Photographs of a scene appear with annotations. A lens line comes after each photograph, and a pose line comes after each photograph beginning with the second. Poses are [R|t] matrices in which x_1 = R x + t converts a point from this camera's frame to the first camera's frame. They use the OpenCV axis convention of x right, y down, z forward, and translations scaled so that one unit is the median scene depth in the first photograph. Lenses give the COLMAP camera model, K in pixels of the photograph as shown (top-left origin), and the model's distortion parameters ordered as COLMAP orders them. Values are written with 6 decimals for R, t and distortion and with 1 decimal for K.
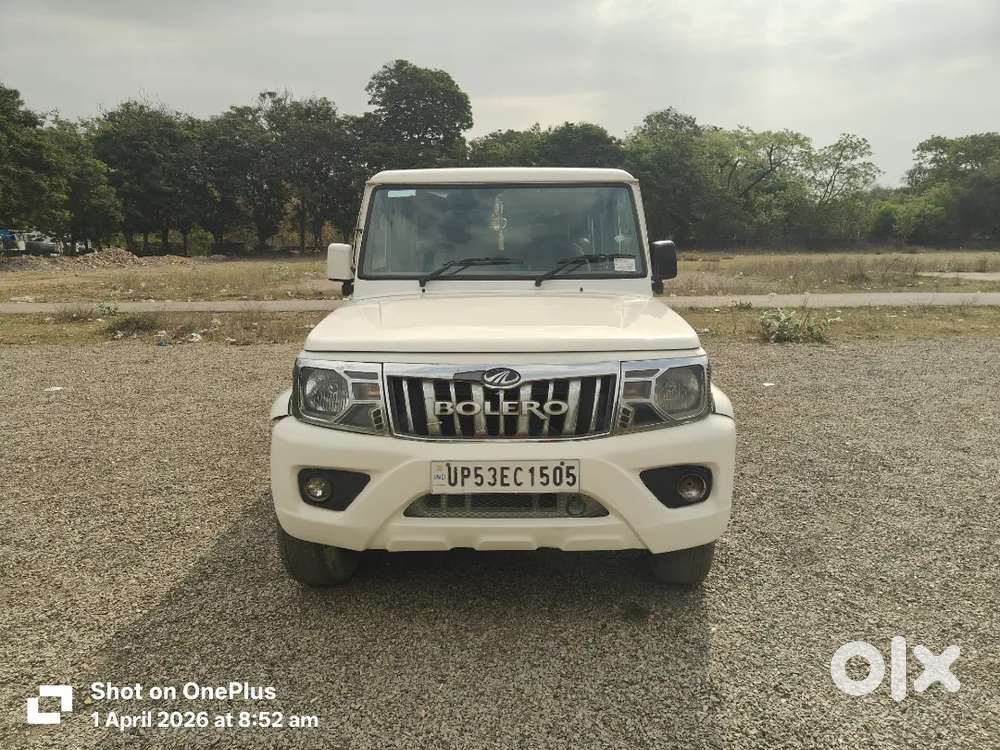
lens RADIAL K [[693.6, 0, 498.5], [0, 693.6, 374.6], [0, 0, 1]] dist [0.024048, -0.013227]
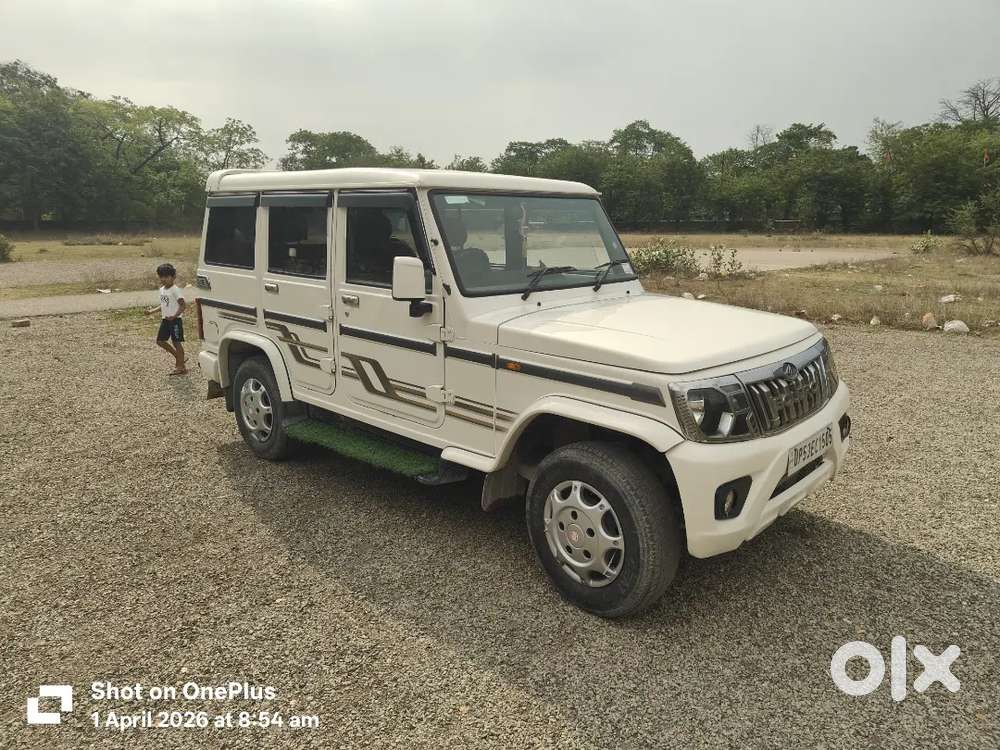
lens RADIAL K [[693.6, 0, 517.2], [0, 693.6, 372.6], [0, 0, 1]] dist [0.024048, -0.013227]
pose [[0.677140, -0.149386, 0.720531, -0.760000], [0.133102, 0.987890, 0.079731, -0.096774], [-0.723716, 0.041915, 0.688823, 0.317313]]
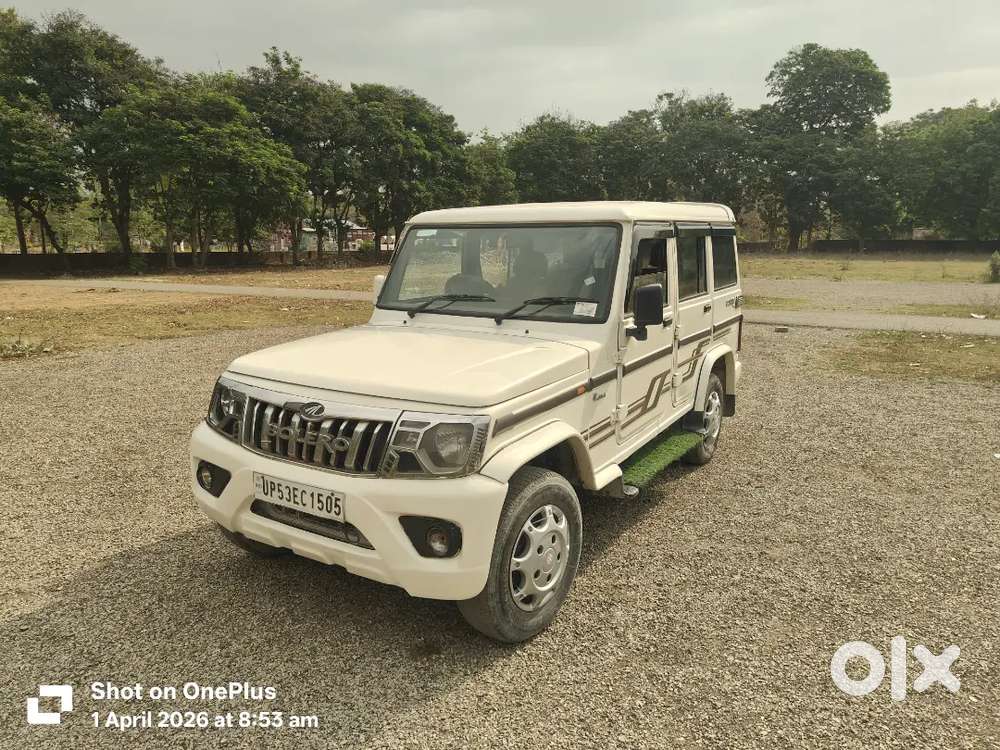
lens RADIAL K [[693.6, 0, 494.5], [0, 693.6, 370.9], [0, 0, 1]] dist [0.024048, -0.013227]
pose [[0.858643, 0.103428, -0.502031, 0.535045], [-0.104295, 0.994195, 0.026444, -0.079211], [0.501852, 0.029653, 0.864445, 0.093793]]
